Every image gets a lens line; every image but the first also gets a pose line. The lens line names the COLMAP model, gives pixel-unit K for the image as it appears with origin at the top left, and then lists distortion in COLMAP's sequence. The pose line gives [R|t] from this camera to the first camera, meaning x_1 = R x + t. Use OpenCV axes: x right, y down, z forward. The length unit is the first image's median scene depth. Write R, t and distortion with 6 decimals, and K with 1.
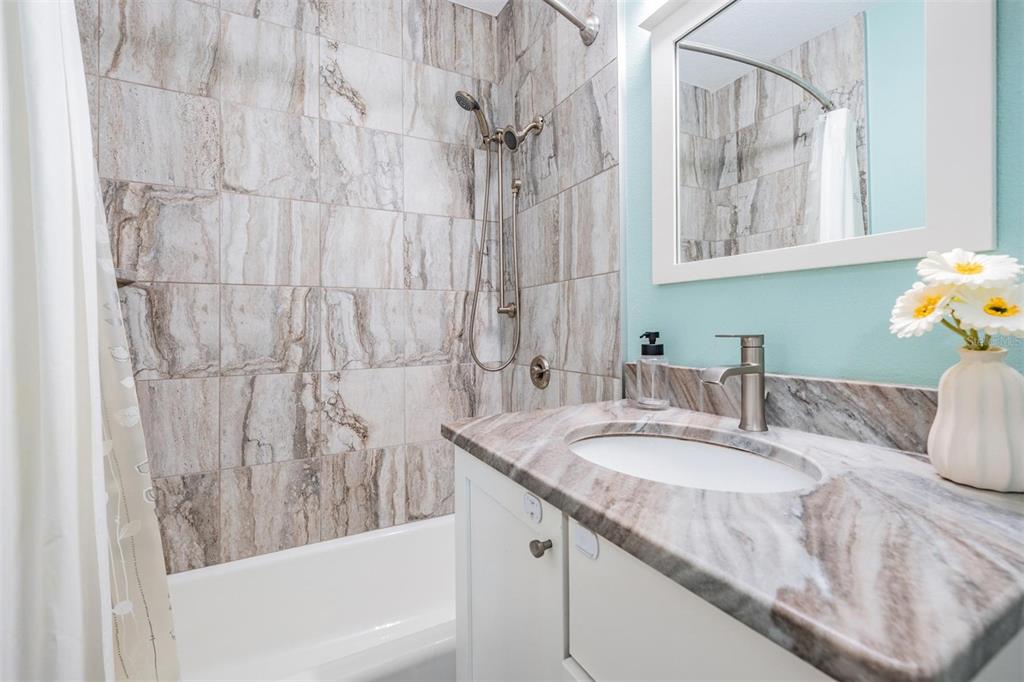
lens RADIAL K [[433.7, 0, 512.0], [0, 433.7, 341.0], [0, 0, 1]] dist [-0.000420, 0.000007]
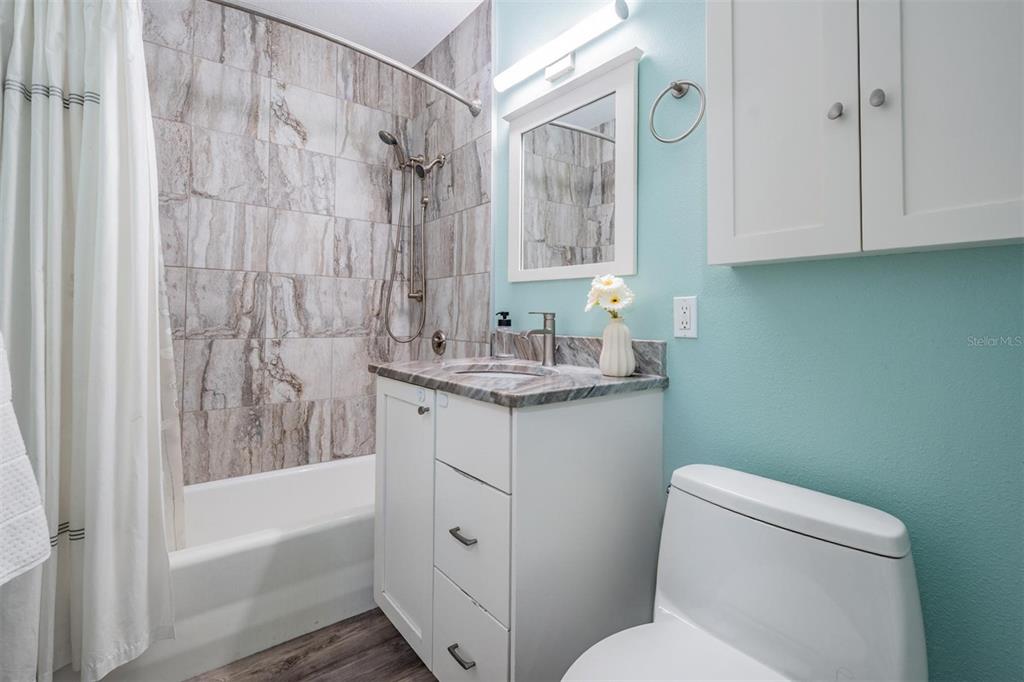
lens RADIAL K [[467.1, 0, 509.7], [0, 467.1, 331.4], [0, 0, 1]] dist [0.000559, 0.000065]
pose [[0.984748, 0.021433, 0.172659, 0.030942], [-0.020962, 0.999770, -0.004554, 0.040844], [-0.172717, 0.000866, 0.984971, -0.488203]]
